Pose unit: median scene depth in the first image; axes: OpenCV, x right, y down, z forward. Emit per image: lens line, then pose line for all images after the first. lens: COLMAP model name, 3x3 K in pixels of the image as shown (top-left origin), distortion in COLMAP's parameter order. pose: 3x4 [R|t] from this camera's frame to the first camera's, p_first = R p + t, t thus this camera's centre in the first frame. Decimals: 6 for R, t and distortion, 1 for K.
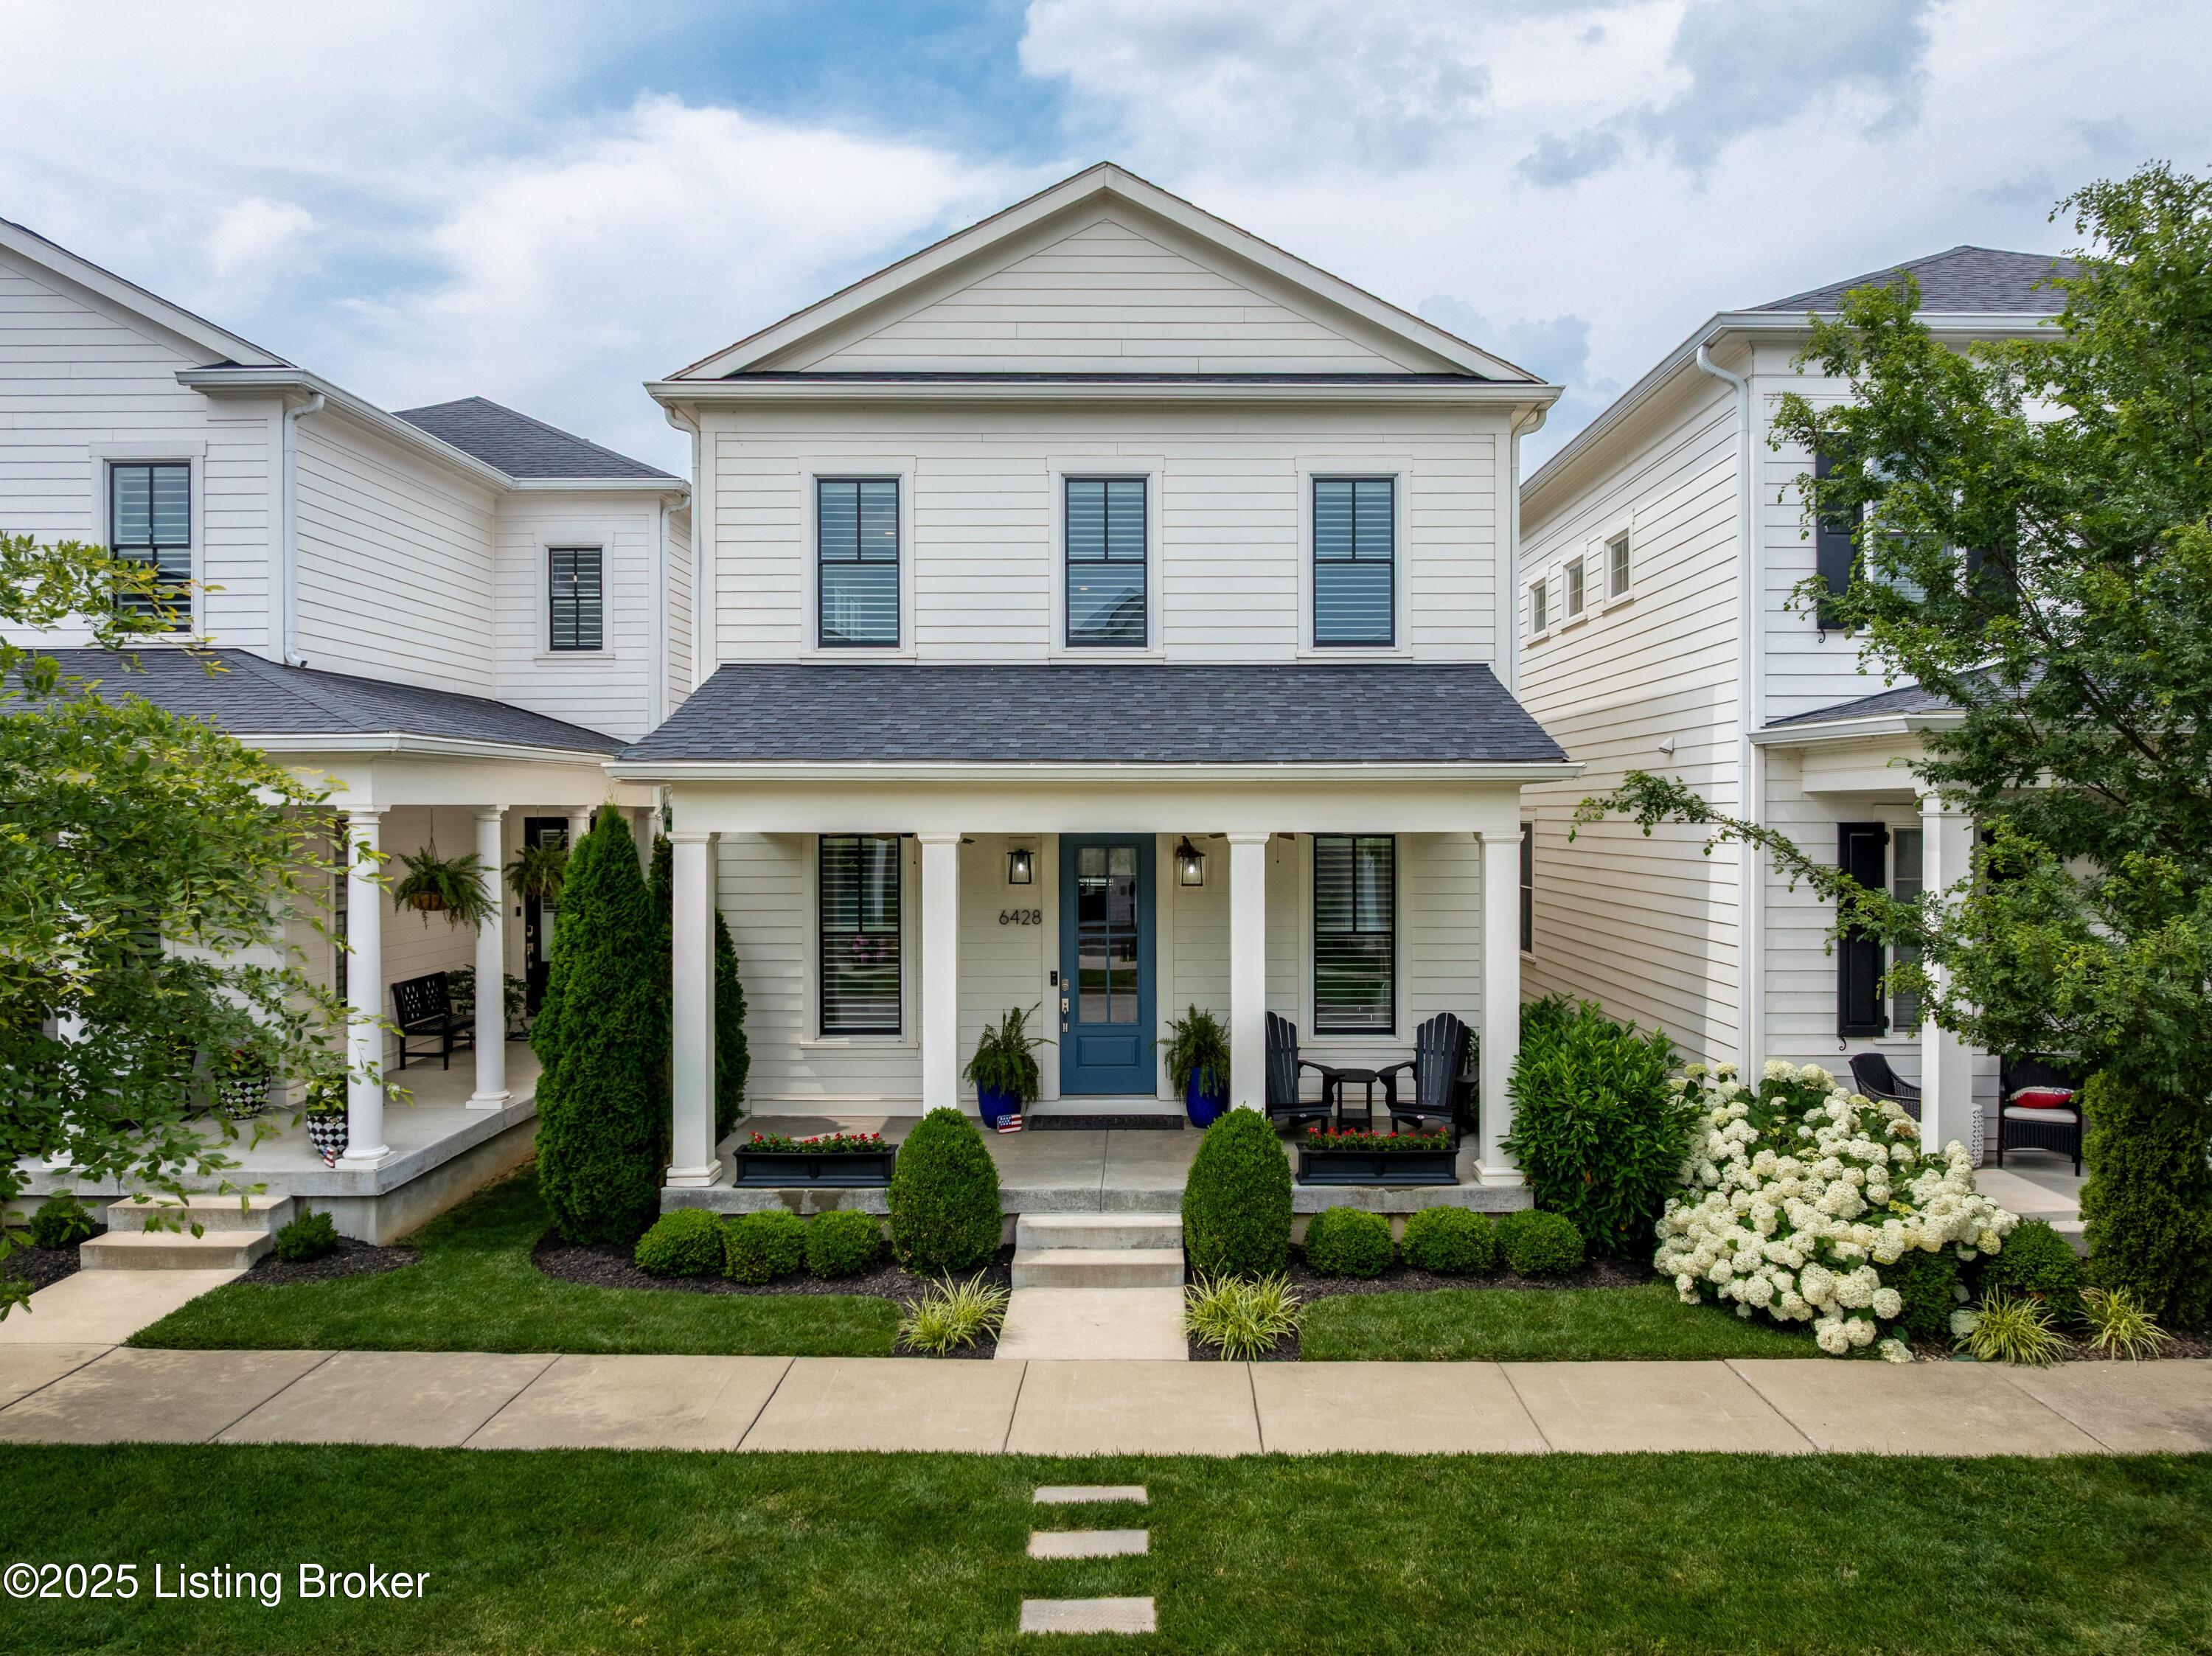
lens RADIAL K [[1482.1, 0, 1106.0], [0, 1482.1, 828.0], [0, 0, 1]] dist [-0.009659, -0.002997]
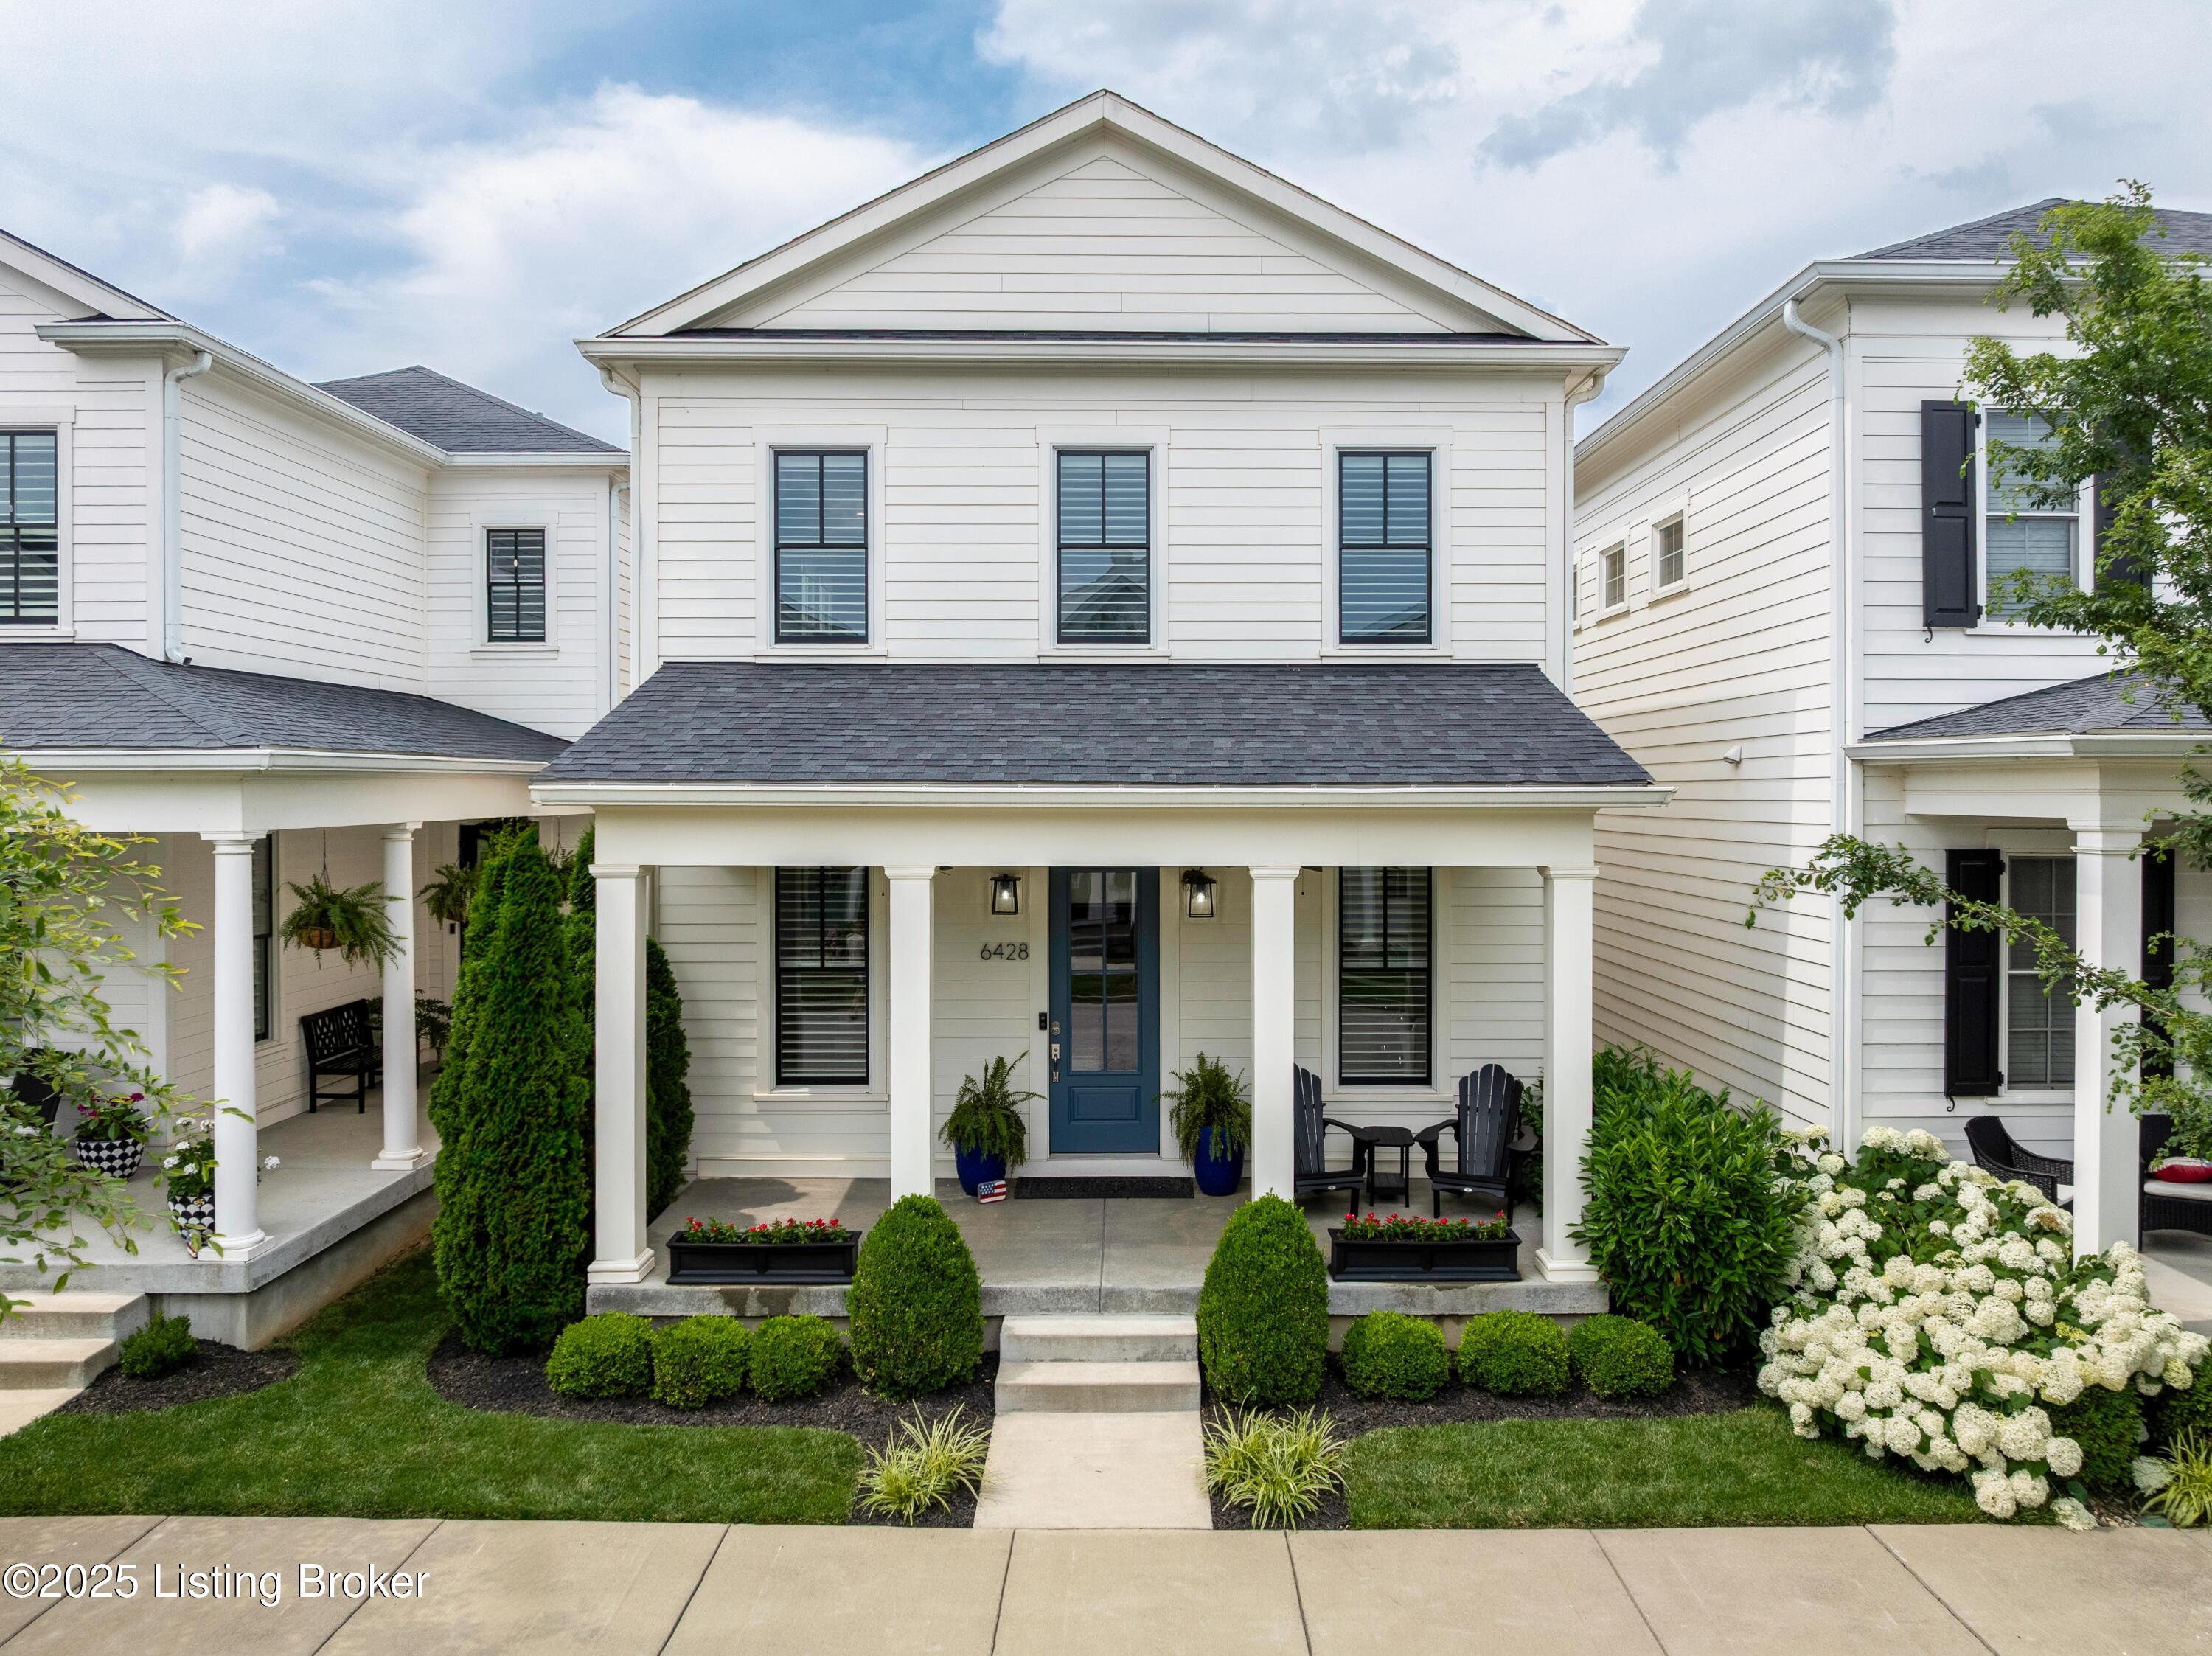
lens RADIAL K [[1556.5, 0, 1106.0], [0, 1556.5, 828.0], [0, 0, 1]] dist [-0.022587, 0.015287]
pose [[0.999968, 0.001311, 0.007890, -0.007059], [-0.001328, 0.999997, 0.002215, -0.019858], [-0.007887, -0.002225, 0.999966, 0.104871]]
